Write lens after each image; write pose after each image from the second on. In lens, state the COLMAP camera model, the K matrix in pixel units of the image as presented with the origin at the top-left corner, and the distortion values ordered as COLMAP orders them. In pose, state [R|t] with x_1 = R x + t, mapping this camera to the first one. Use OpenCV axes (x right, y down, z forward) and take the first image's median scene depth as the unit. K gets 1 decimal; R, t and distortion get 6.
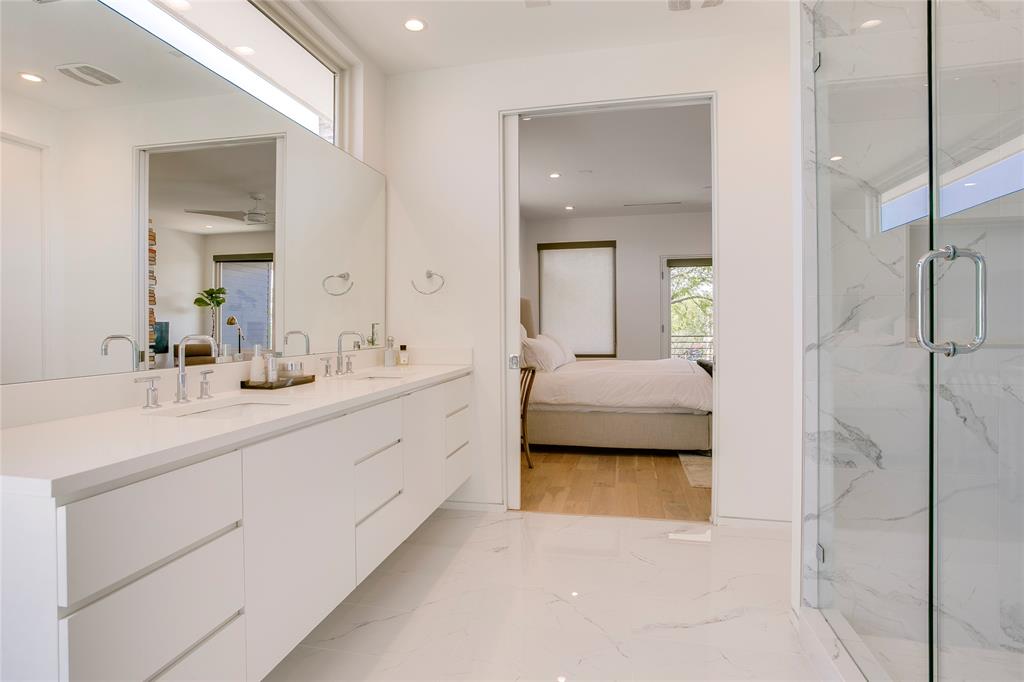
lens RADIAL K [[524.2, 0, 500.4], [0, 524.2, 331.2], [0, 0, 1]] dist [-0.043988, 0.023975]
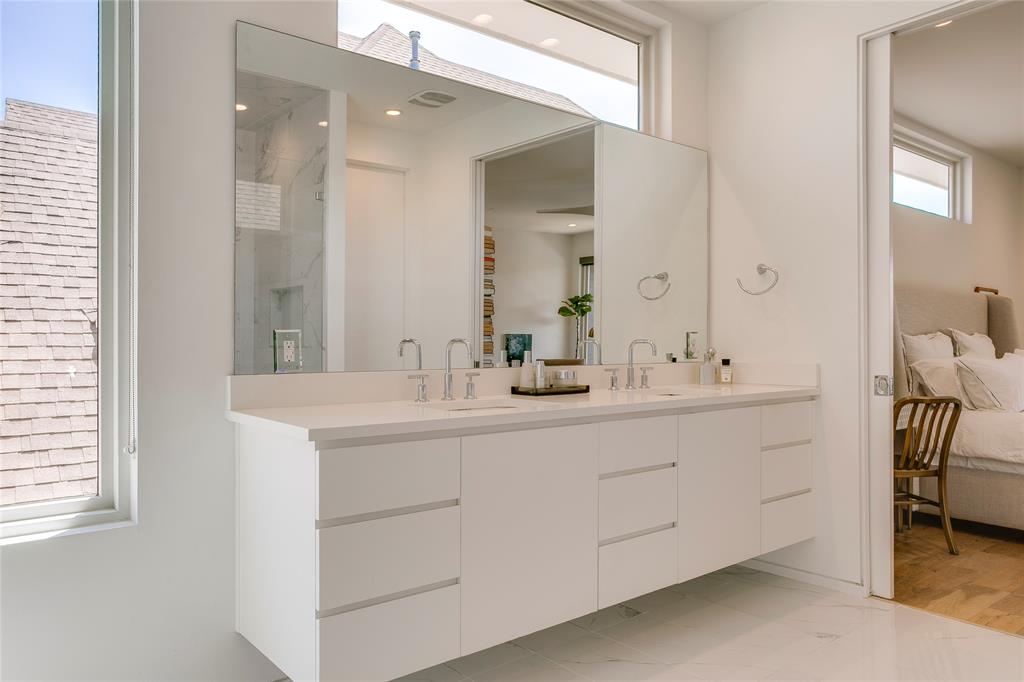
lens RADIAL K [[724.3, 0, 512.0], [0, 724.3, 341.0], [0, 0, 1]] dist [-0.006944, 0.045966]
pose [[0.797248, 0.003858, -0.603640, 0.222615], [-0.010918, 0.999908, -0.008029, 0.011410], [0.603553, 0.012991, 0.797217, -0.082874]]
